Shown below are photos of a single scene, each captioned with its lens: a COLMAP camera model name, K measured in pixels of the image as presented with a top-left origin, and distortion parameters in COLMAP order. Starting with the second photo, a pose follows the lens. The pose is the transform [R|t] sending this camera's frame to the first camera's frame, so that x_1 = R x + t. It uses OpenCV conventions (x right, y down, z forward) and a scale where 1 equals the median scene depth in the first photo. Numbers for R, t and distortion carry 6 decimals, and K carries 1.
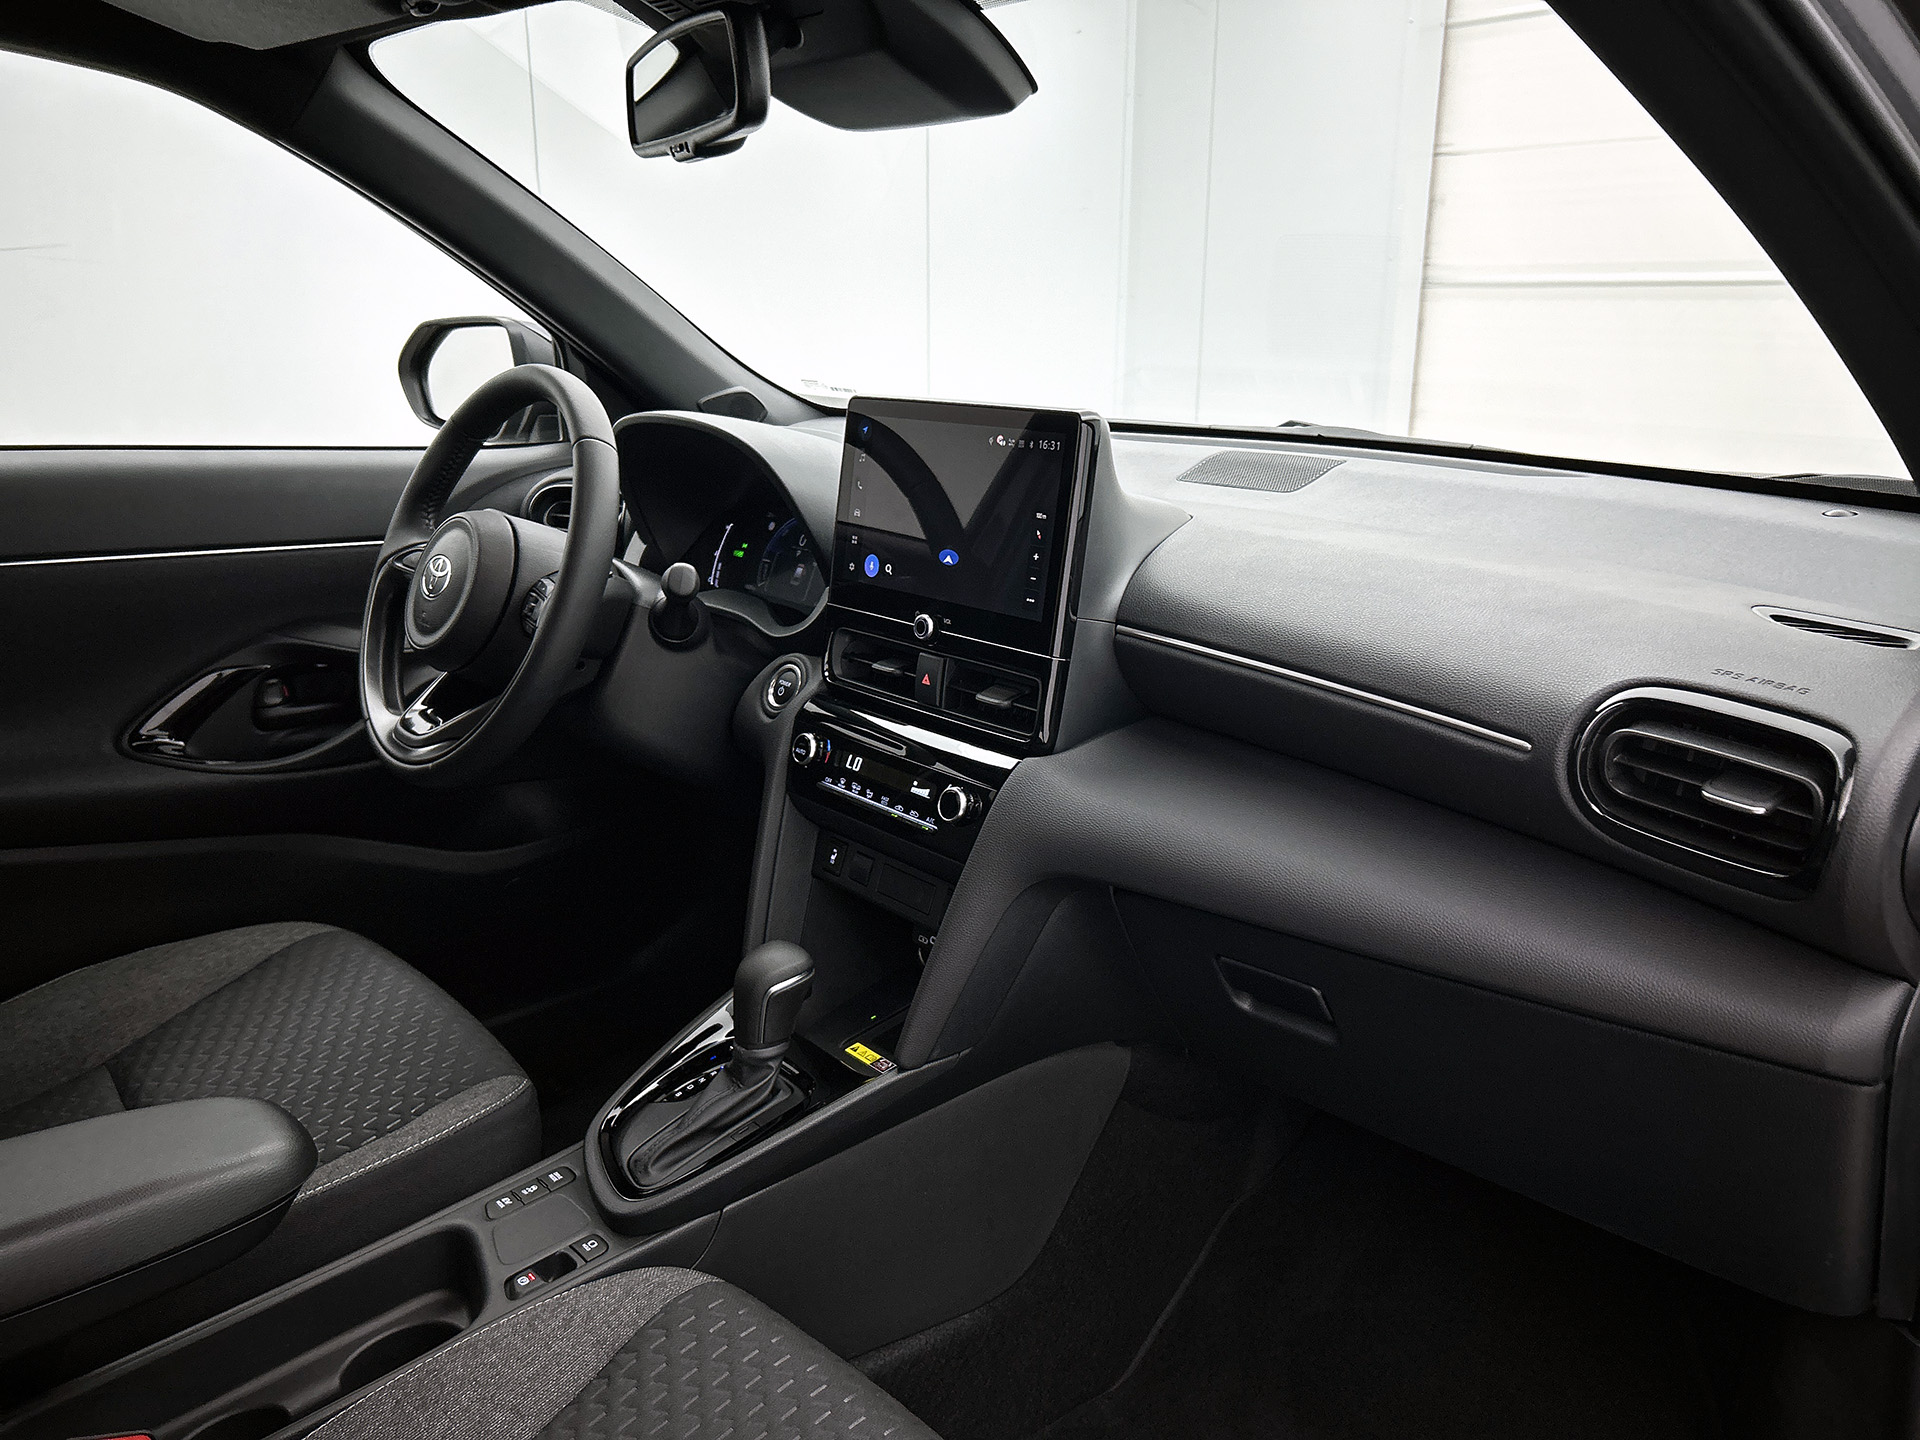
lens RADIAL K [[1466.2, 0, 964.5], [0, 1466.2, 722.9], [0, 0, 1]] dist [0.022605, -0.002027]
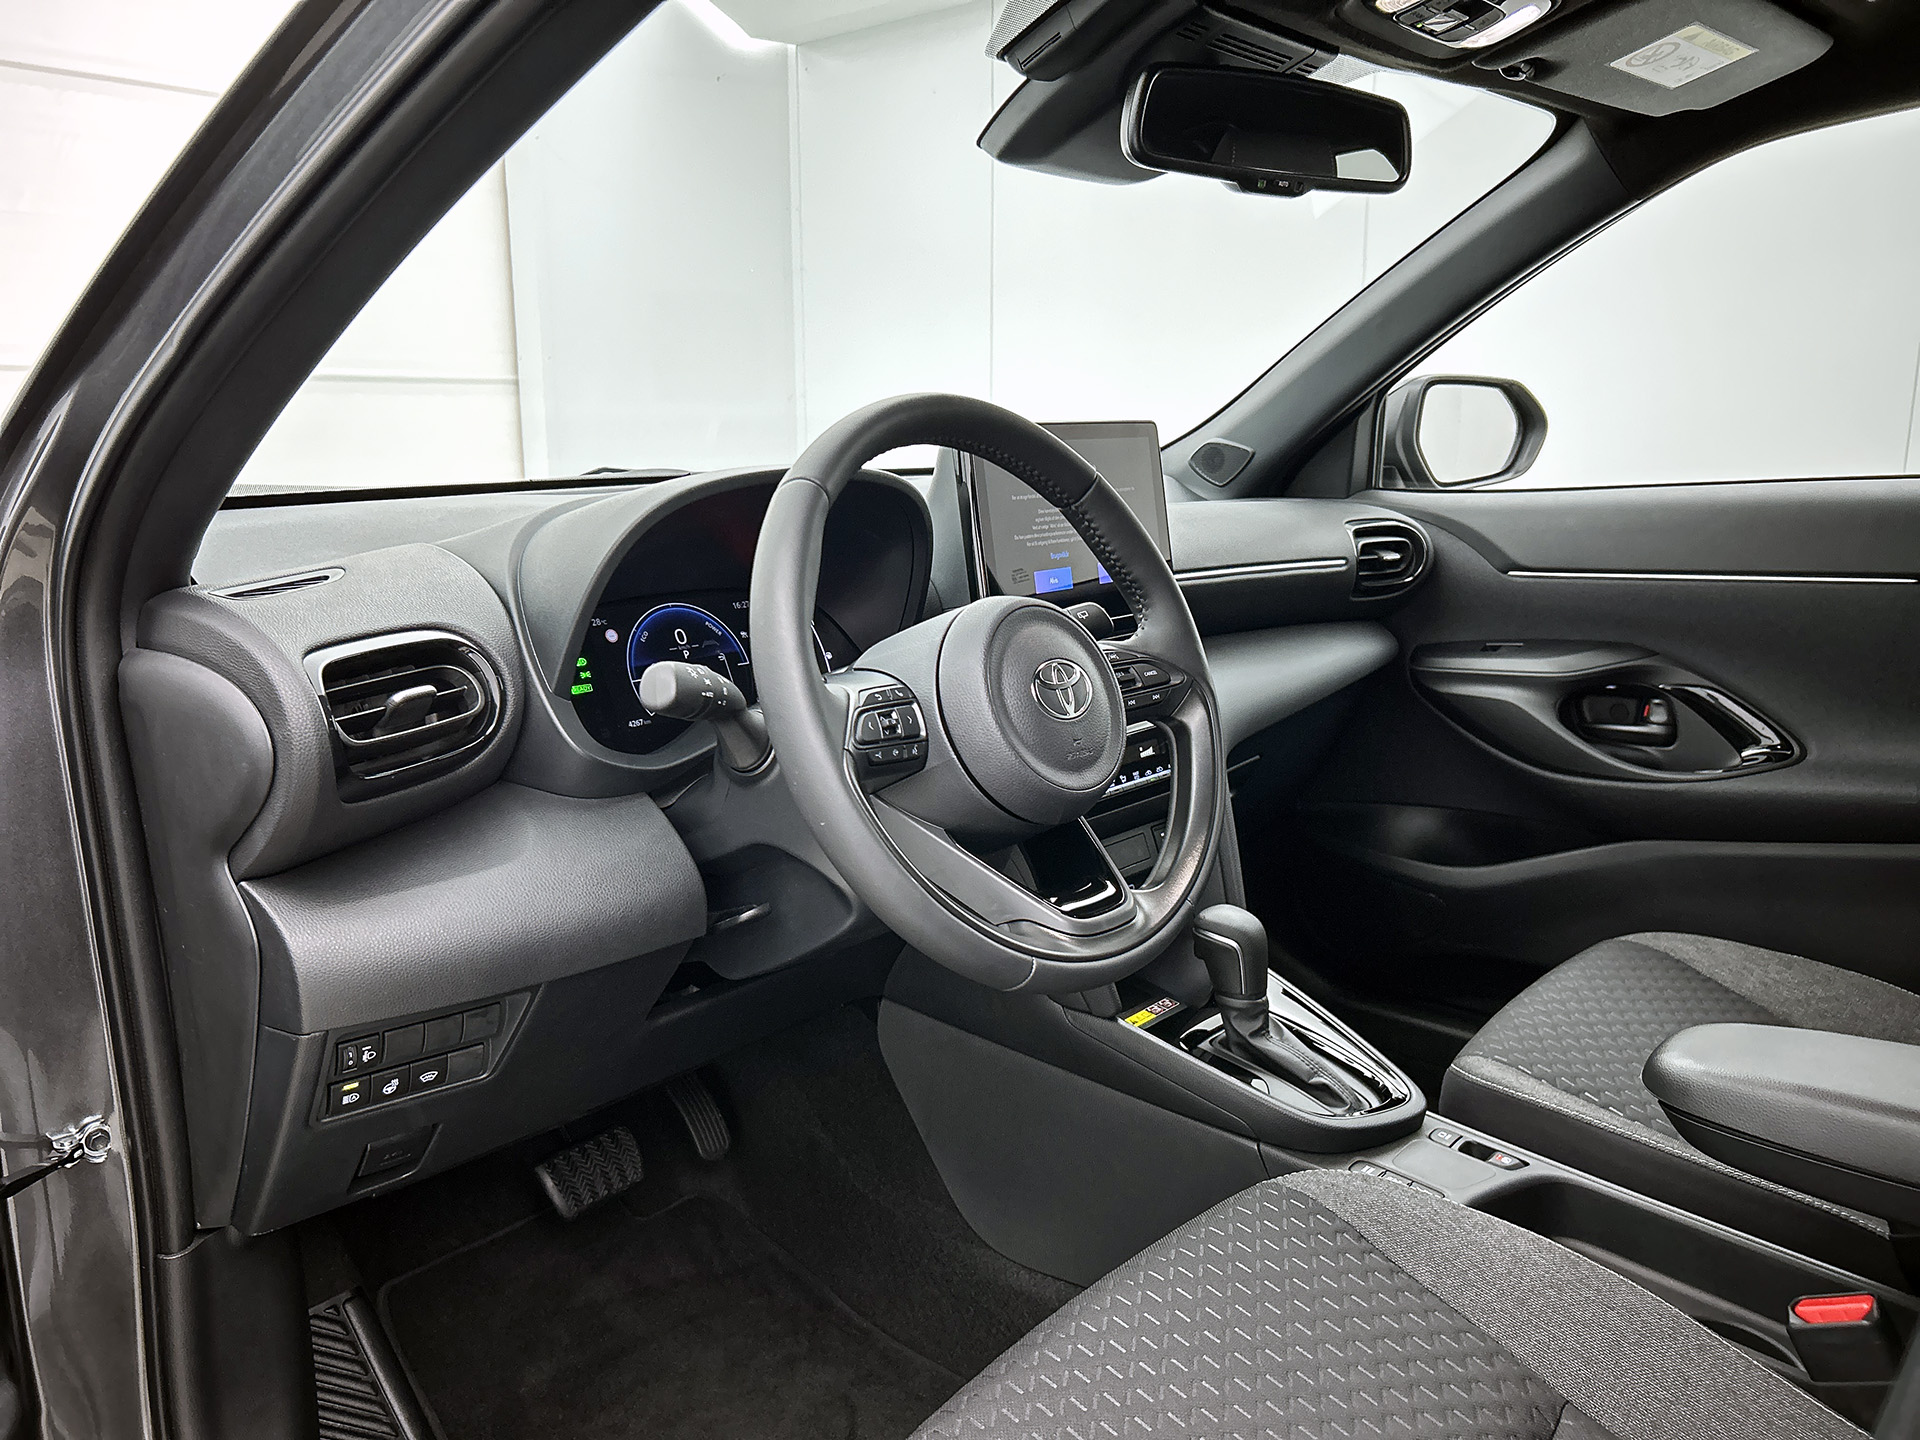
lens RADIAL K [[1466.2, 0, 957.3], [0, 1466.2, 722.4], [0, 0, 1]] dist [0.022605, -0.002027]
pose [[-0.137135, -0.201429, 0.969856, -1.102566], [0.275672, 0.932664, 0.232684, -0.279711], [-0.951419, 0.299271, -0.072372, 1.190955]]
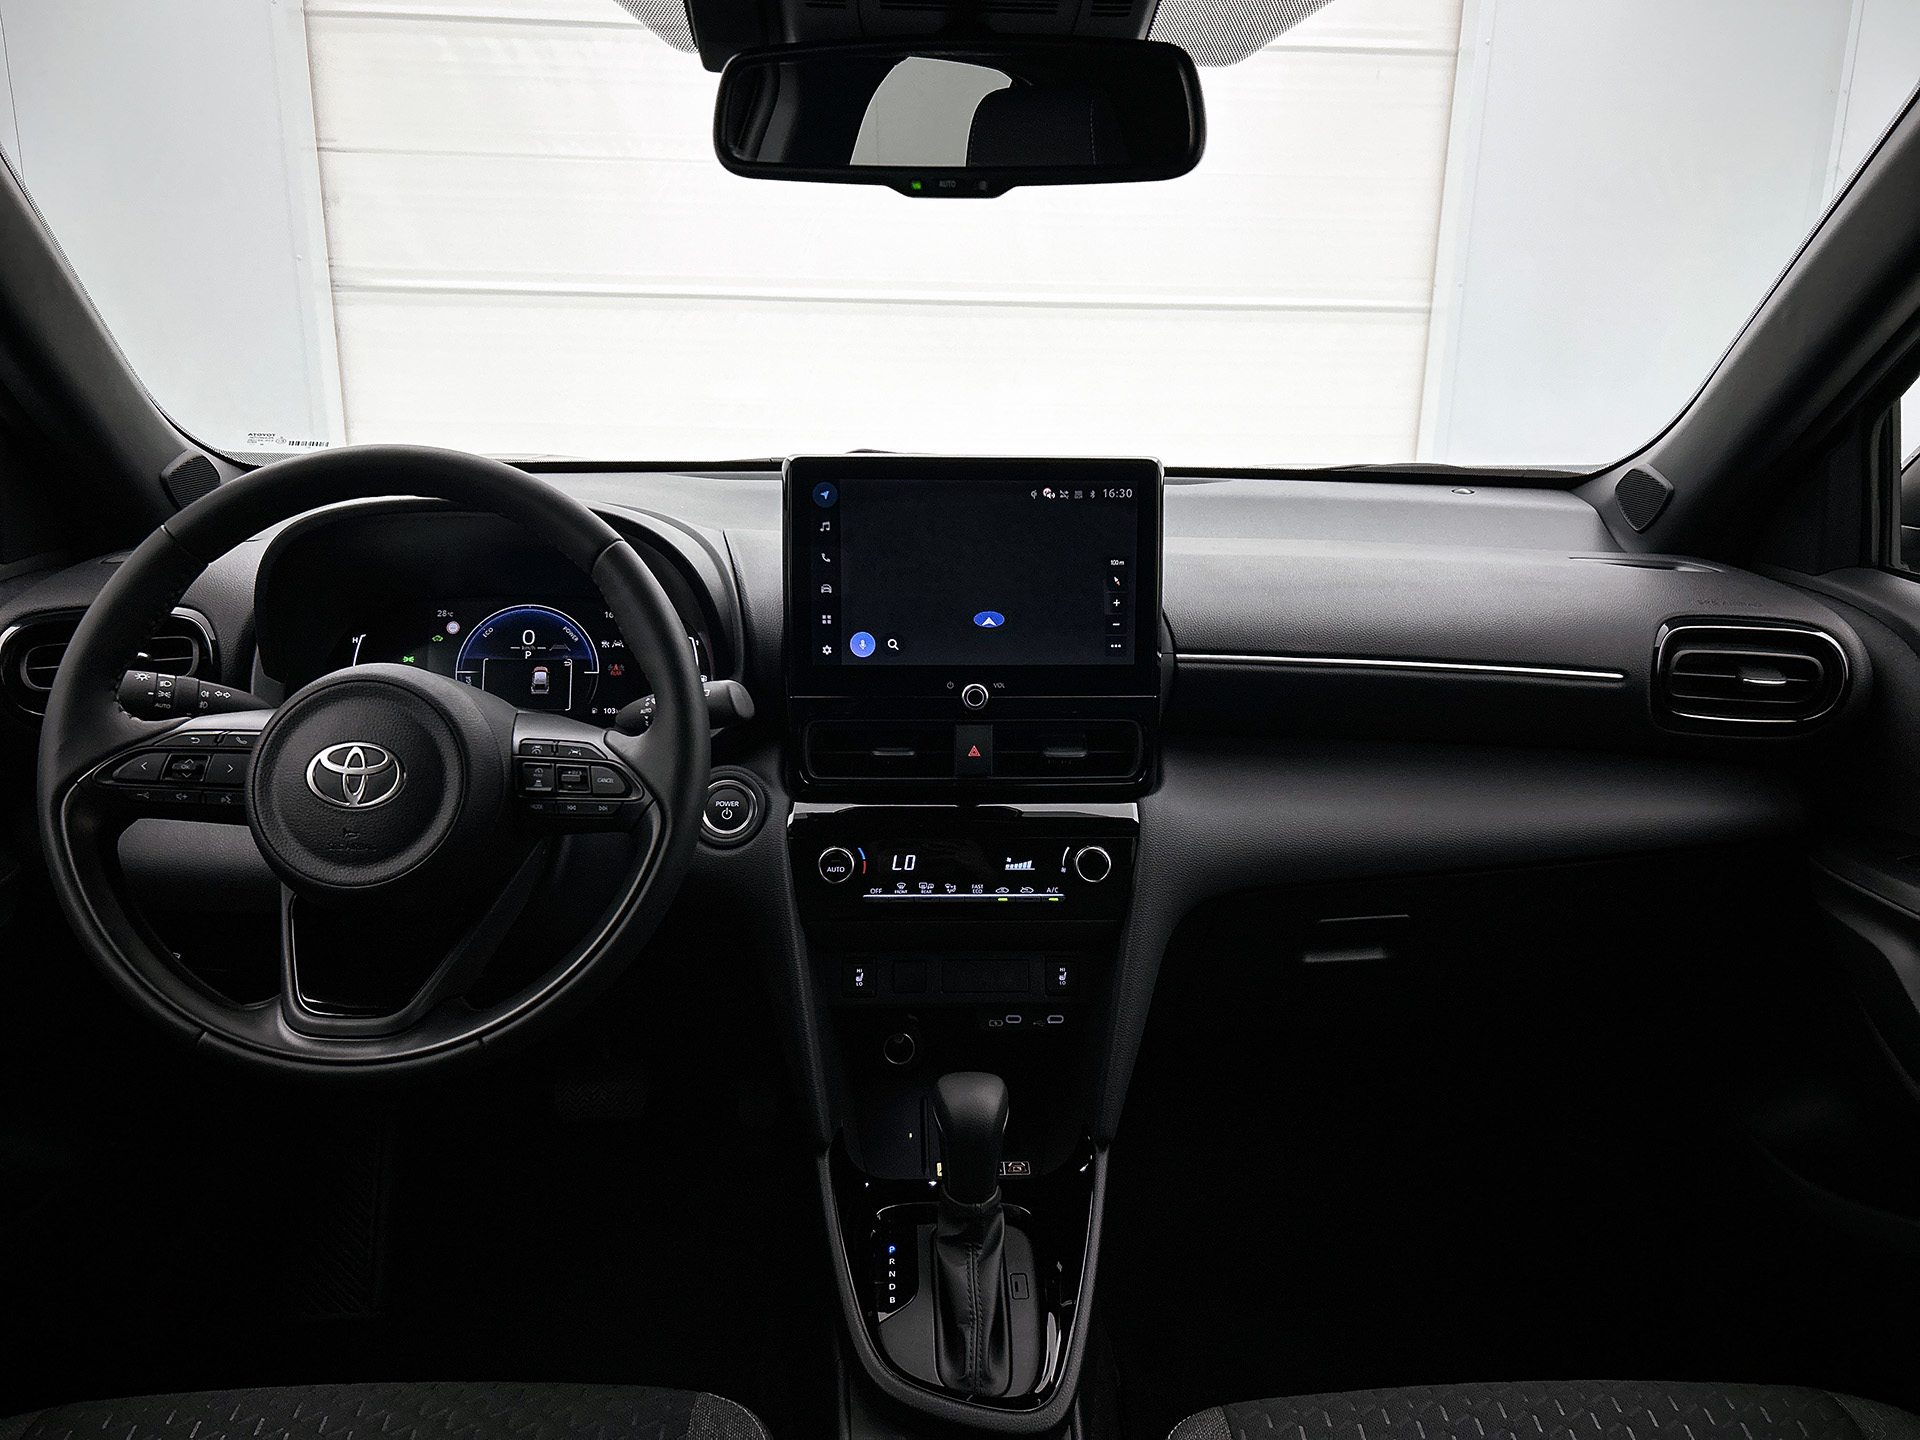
lens RADIAL K [[1466.2, 0, 968.2], [0, 1466.2, 713.3], [0, 0, 1]] dist [0.022605, -0.002027]
pose [[0.621682, -0.202127, 0.756741, -0.732501], [0.201623, 0.974869, 0.094752, -0.142922], [-0.756875, 0.093671, 0.646812, 0.392070]]
